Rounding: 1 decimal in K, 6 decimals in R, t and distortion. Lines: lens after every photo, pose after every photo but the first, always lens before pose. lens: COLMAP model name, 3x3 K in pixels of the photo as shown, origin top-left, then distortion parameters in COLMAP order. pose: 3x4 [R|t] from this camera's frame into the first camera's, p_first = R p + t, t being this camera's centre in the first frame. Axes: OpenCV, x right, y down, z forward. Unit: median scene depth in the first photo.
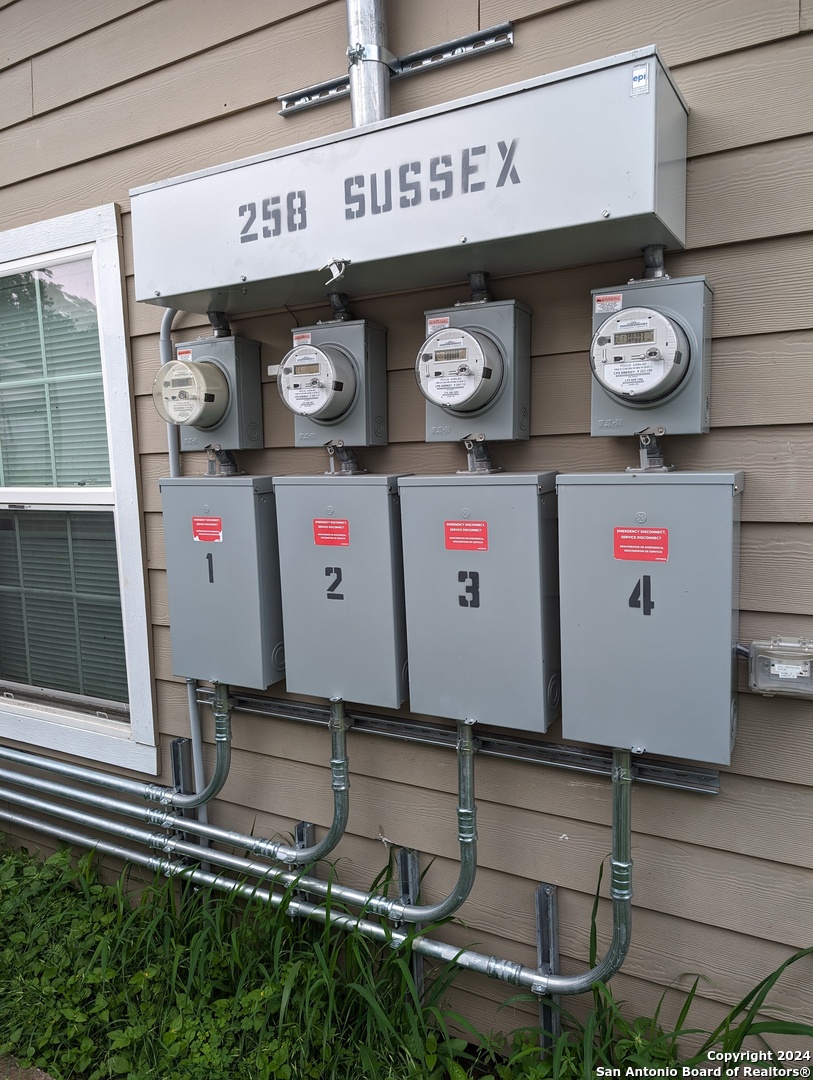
lens RADIAL K [[781.7, 0, 411.0], [0, 781.7, 541.2], [0, 0, 1]] dist [0.016071, -0.014522]
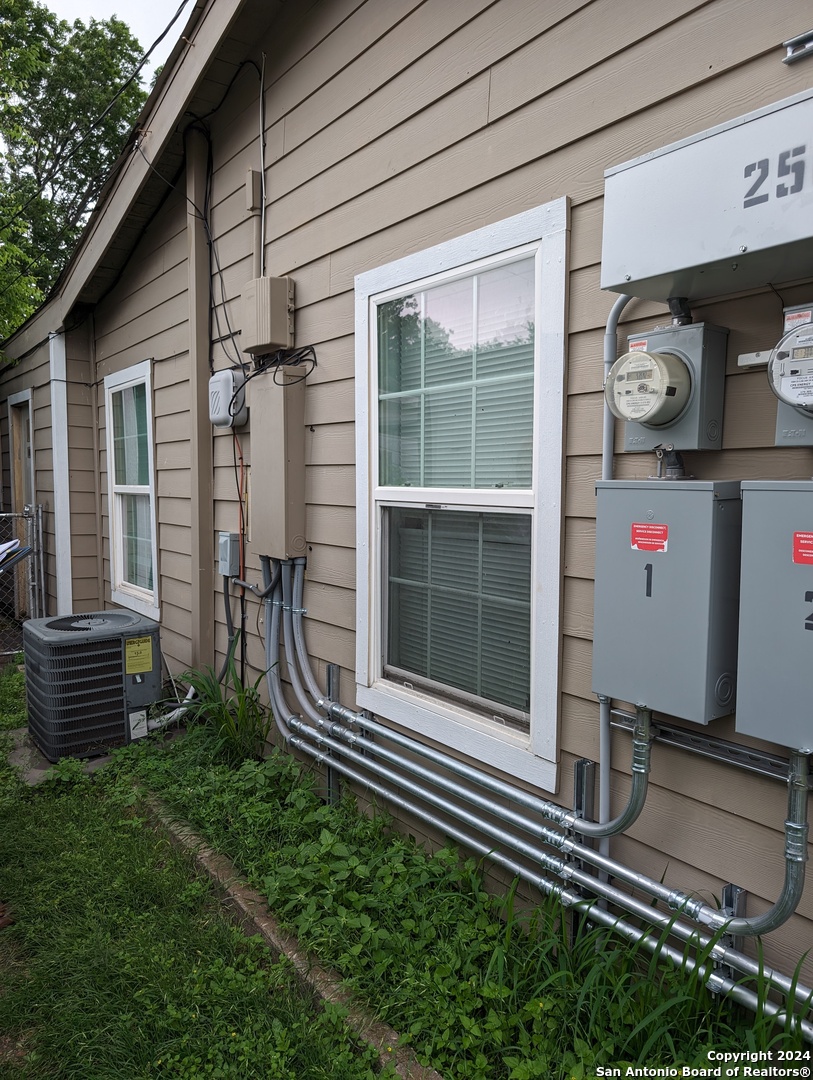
lens RADIAL K [[781.7, 0, 401.9], [0, 781.7, 542.1], [0, 0, 1]] dist [0.016071, -0.014522]
pose [[0.907296, 0.066241, -0.415243, -0.132171], [-0.076056, 0.997078, -0.007124, 0.016906], [0.413558, 0.038045, 0.909683, 0.051753]]
